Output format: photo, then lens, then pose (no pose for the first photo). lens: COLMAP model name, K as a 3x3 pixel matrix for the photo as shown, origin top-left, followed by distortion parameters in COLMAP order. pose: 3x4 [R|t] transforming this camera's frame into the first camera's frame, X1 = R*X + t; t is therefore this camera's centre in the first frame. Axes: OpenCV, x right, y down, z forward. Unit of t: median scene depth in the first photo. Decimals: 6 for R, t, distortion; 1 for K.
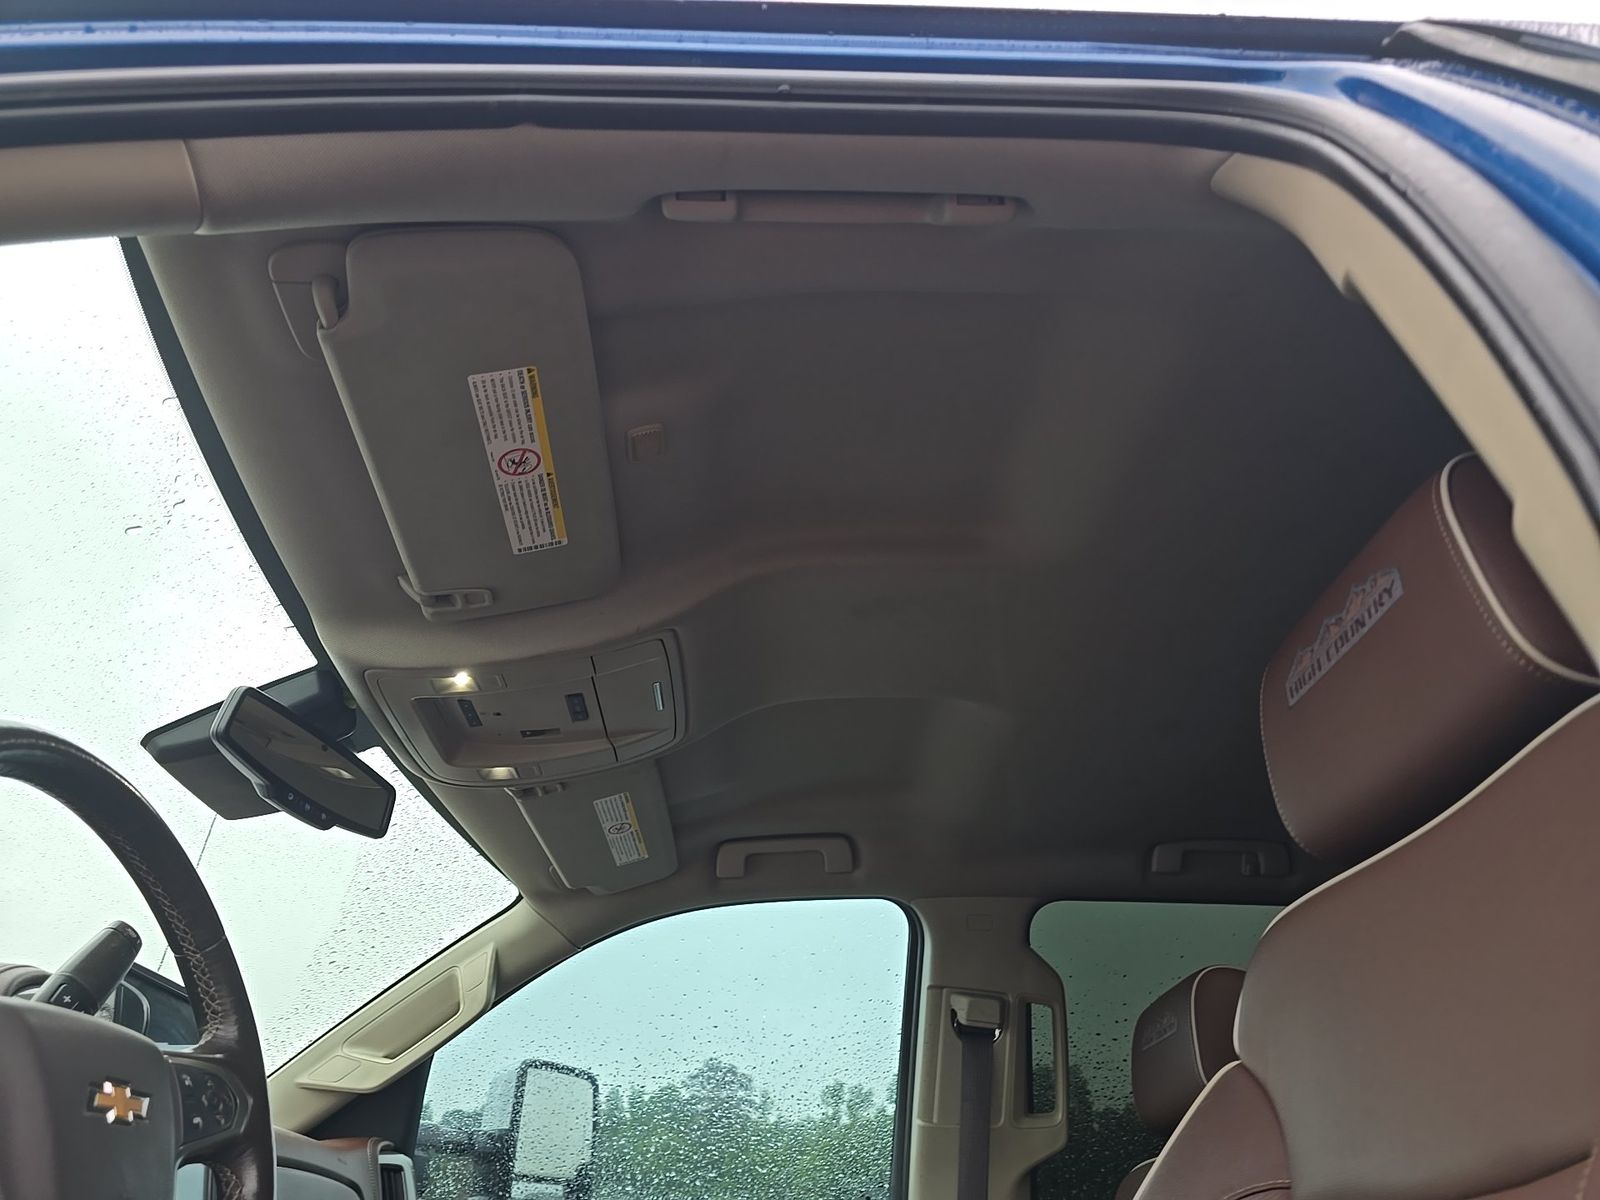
lens RADIAL K [[1072.4, 0, 806.2], [0, 1072.4, 619.0], [0, 0, 1]] dist [0.048203, -0.033180]
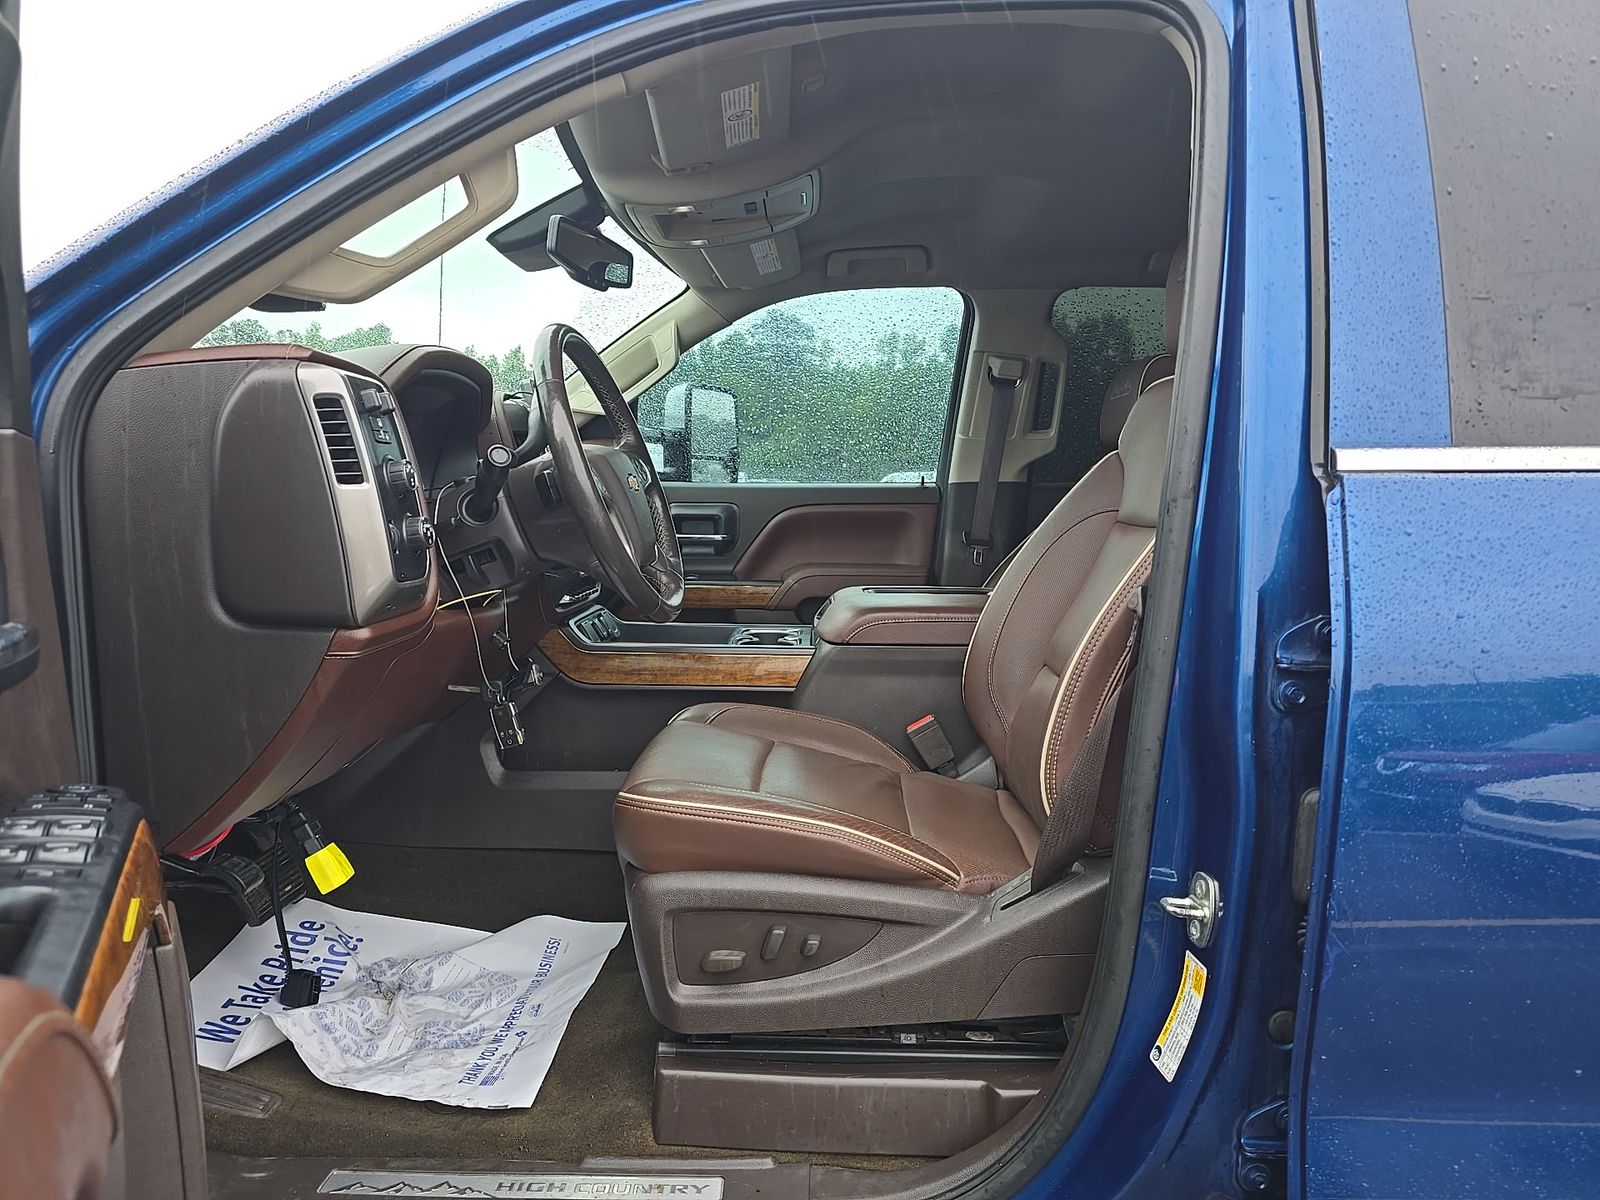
lens RADIAL K [[1072.4, 0, 806.2], [0, 1072.4, 619.0], [0, 0, 1]] dist [0.048203, -0.033180]
pose [[0.998581, 0.024453, -0.047313, -0.035126], [0.010087, 0.785459, 0.618832, -0.277794], [0.052295, -0.618431, 0.784097, -0.370355]]
